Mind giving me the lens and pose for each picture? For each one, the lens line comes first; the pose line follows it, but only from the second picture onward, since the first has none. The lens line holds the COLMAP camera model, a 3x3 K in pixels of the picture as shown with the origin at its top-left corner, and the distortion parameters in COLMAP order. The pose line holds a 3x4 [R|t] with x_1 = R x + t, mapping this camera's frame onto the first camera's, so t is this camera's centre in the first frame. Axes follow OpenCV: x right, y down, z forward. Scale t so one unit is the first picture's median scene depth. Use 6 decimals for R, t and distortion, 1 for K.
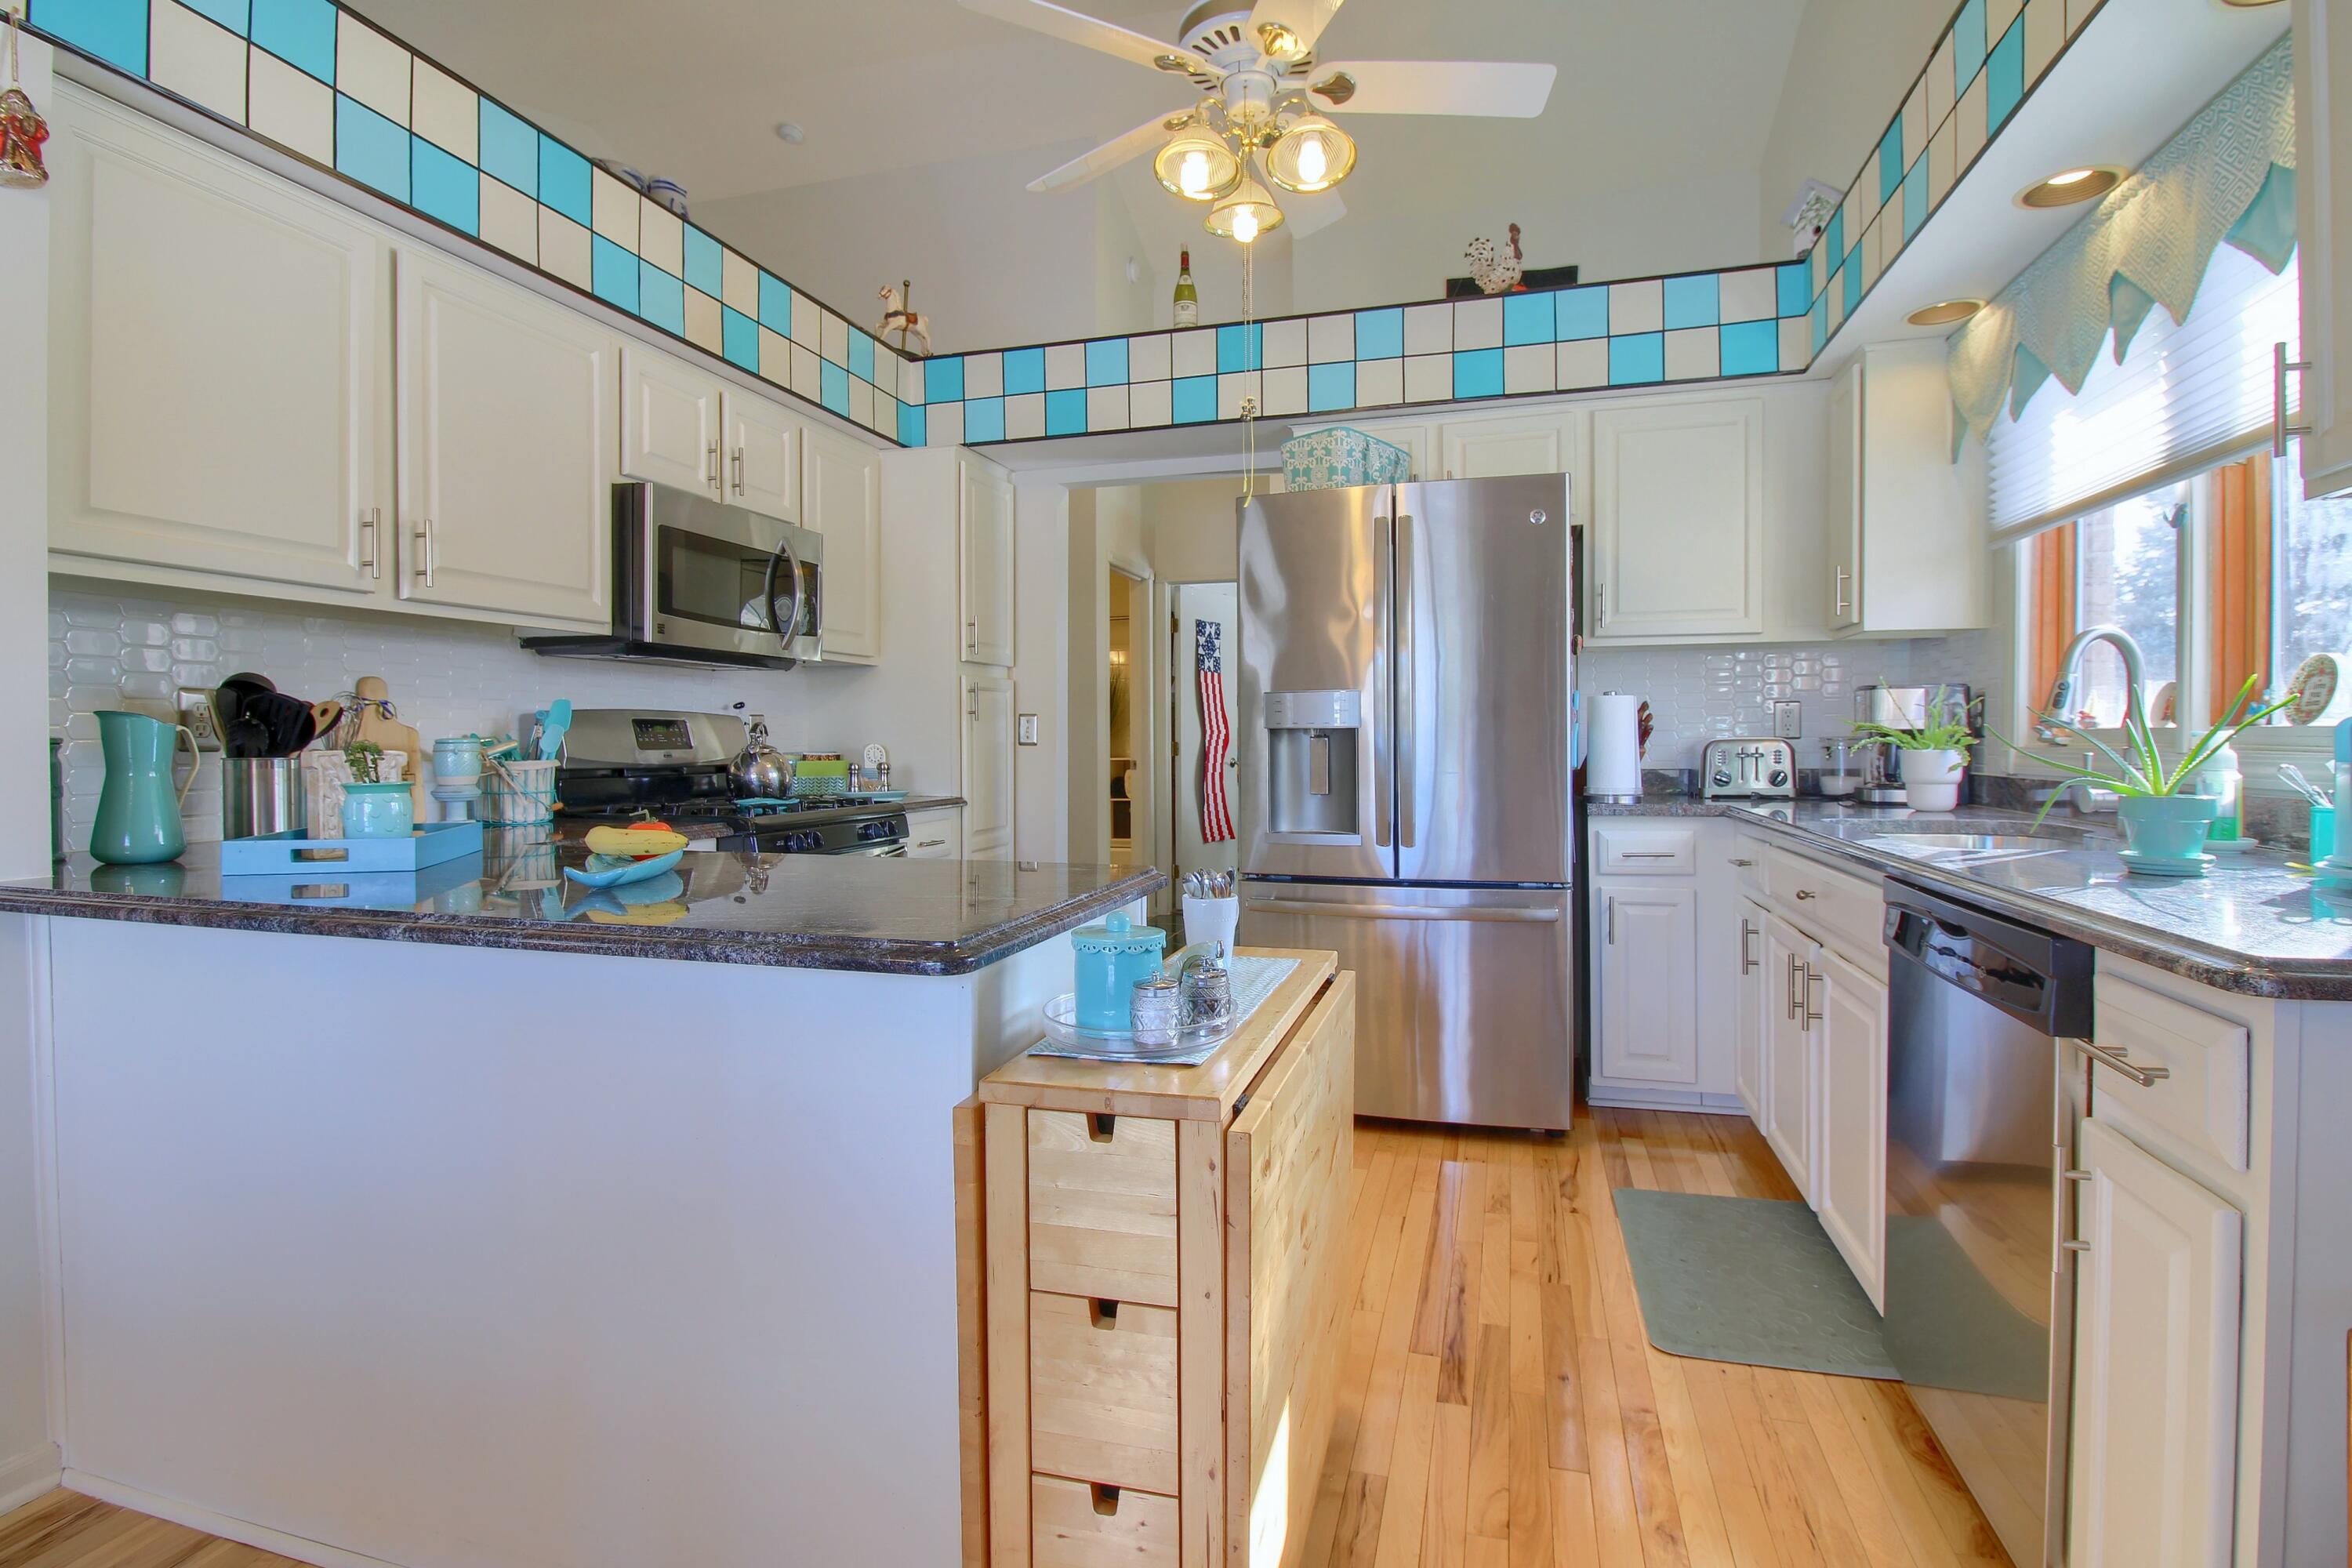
lens RADIAL K [[1135.2, 0, 1178.7], [0, 1135.2, 767.1], [0, 0, 1]] dist [-0.008726, -0.007184]
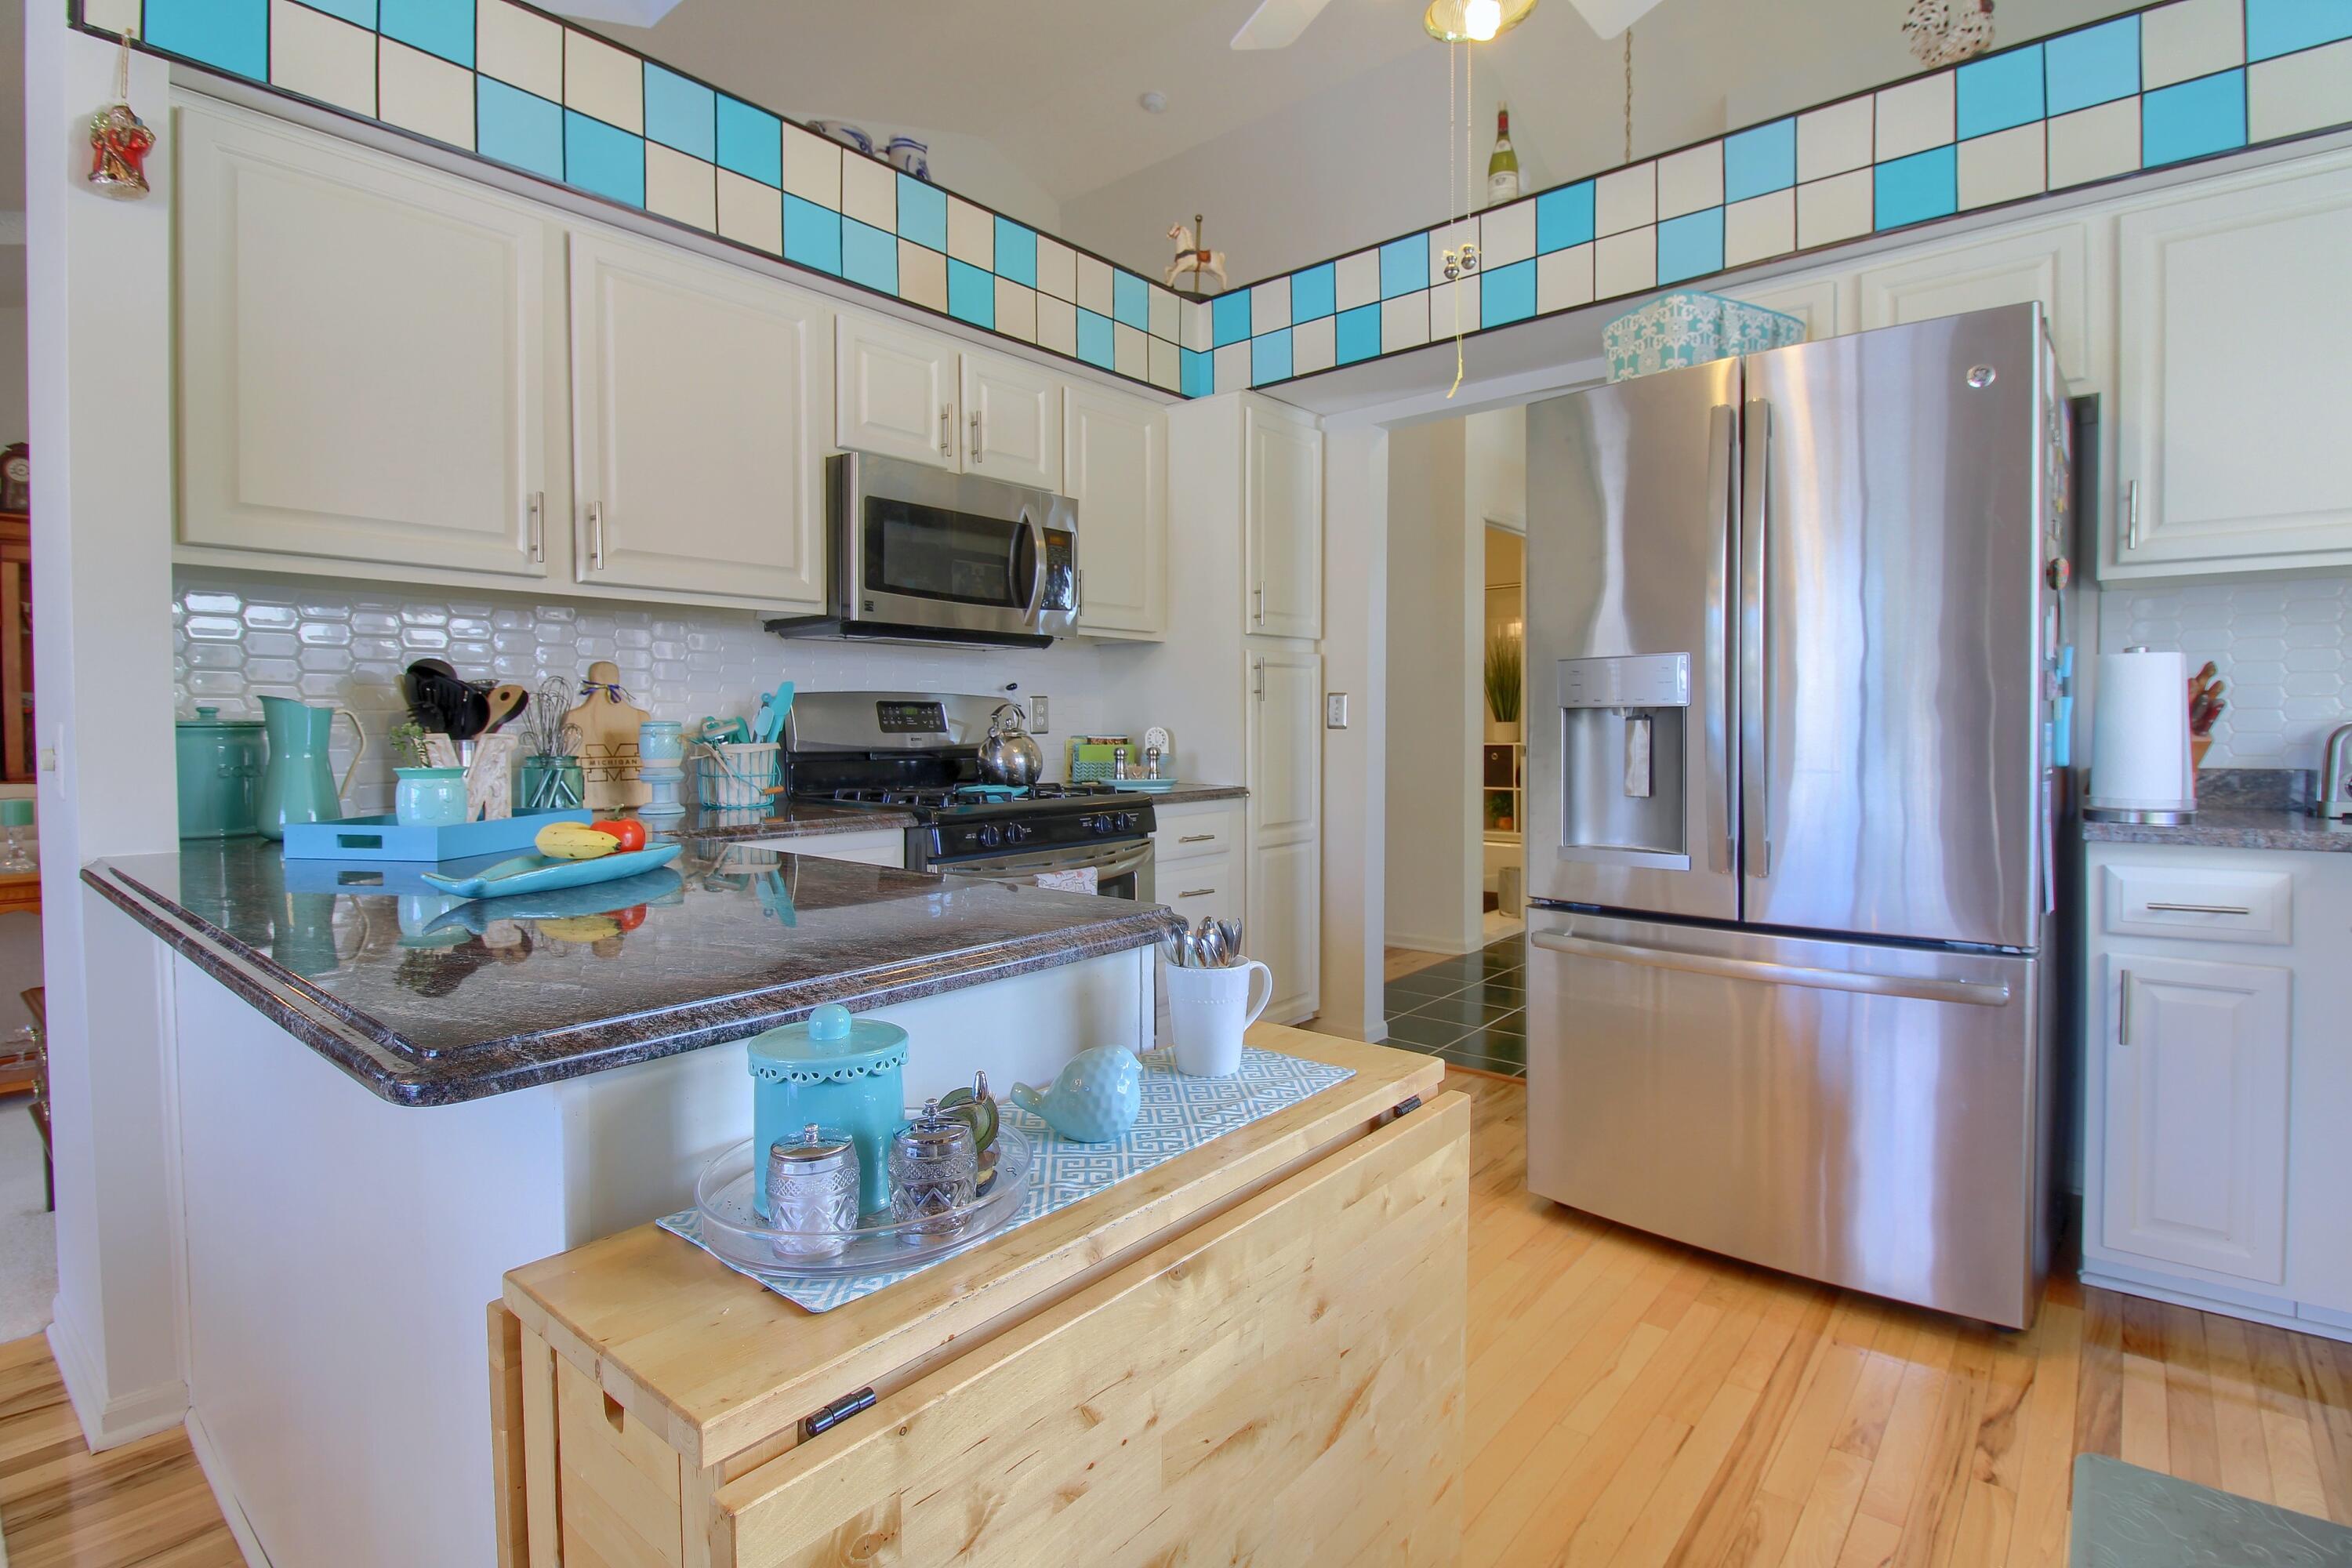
lens RADIAL K [[1135.2, 0, 1161.2], [0, 1135.2, 766.6], [0, 0, 1]] dist [-0.008726, -0.007184]
pose [[0.913911, 0.015671, -0.405611, 0.141202], [-0.009546, 0.999808, 0.017119, -0.005401], [0.405802, -0.011774, 0.913885, 0.206801]]
